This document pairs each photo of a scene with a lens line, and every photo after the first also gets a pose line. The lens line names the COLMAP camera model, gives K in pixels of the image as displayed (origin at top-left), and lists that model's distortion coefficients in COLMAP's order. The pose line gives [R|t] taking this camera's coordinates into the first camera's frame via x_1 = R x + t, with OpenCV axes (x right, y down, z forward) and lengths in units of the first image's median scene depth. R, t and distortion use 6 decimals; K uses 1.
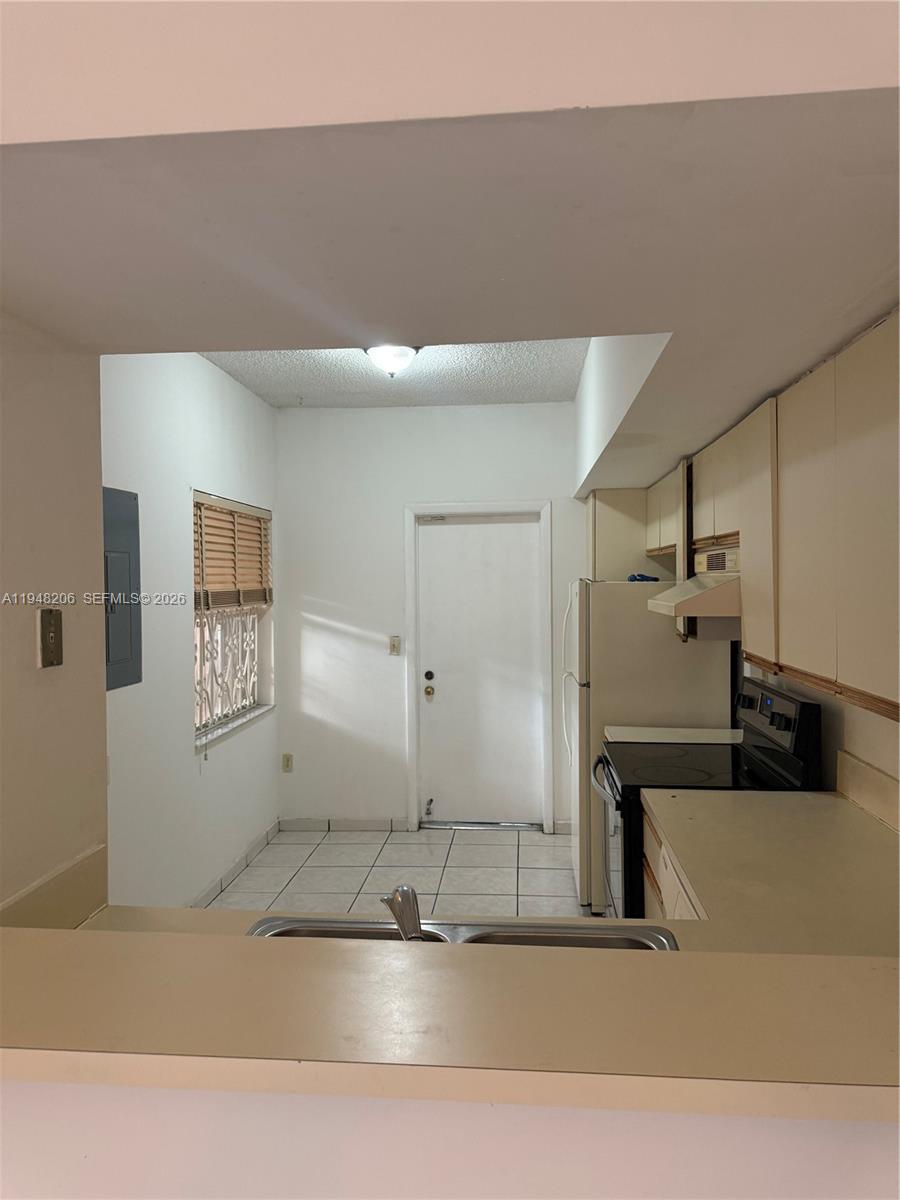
lens RADIAL K [[852.2, 0, 445.9], [0, 852.2, 591.6], [0, 0, 1]] dist [0.053398, -0.024897]
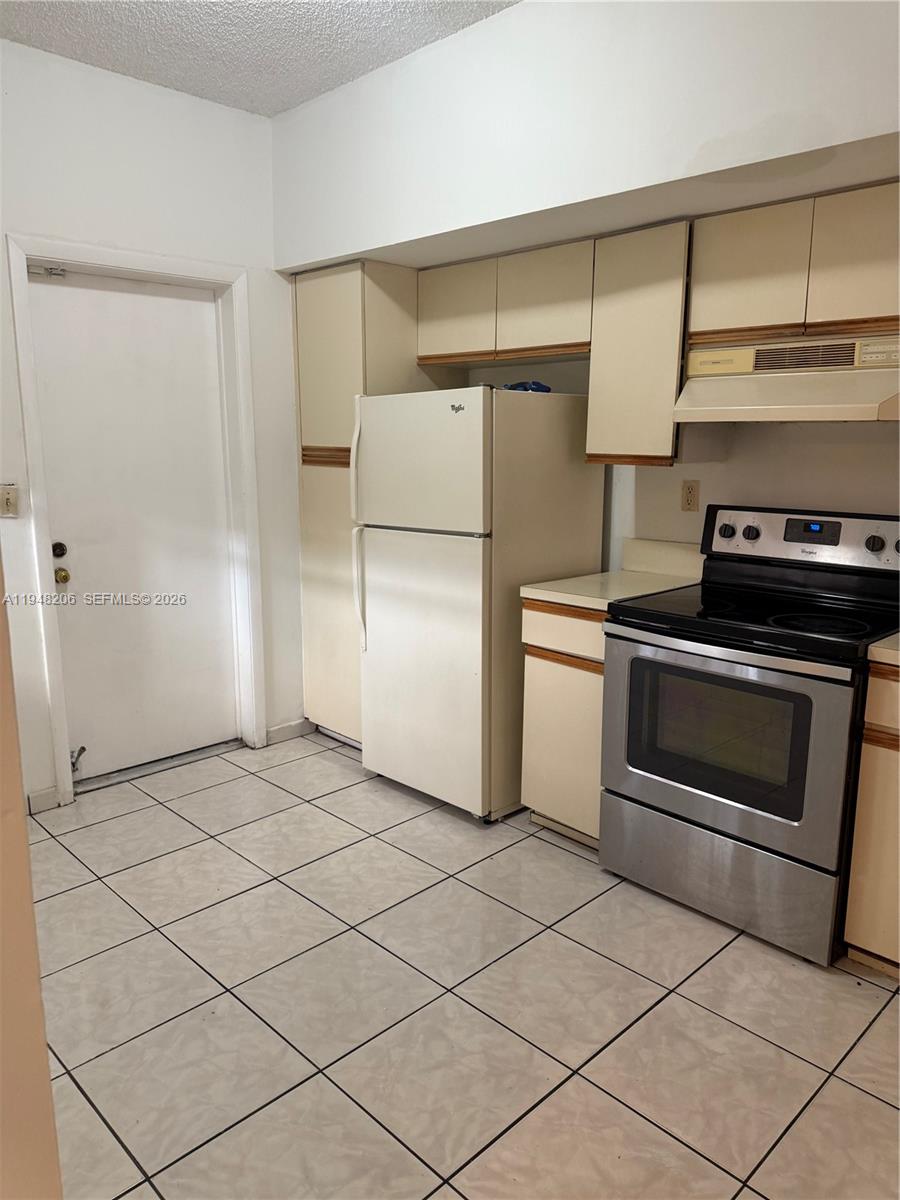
lens RADIAL K [[852.2, 0, 451.6], [0, 852.2, 608.0], [0, 0, 1]] dist [0.053398, -0.024897]
pose [[0.643453, -0.139271, 0.752710, -0.346402], [-0.001635, 0.983058, 0.183289, 0.031614], [-0.765484, -0.119168, 0.632323, 0.465614]]
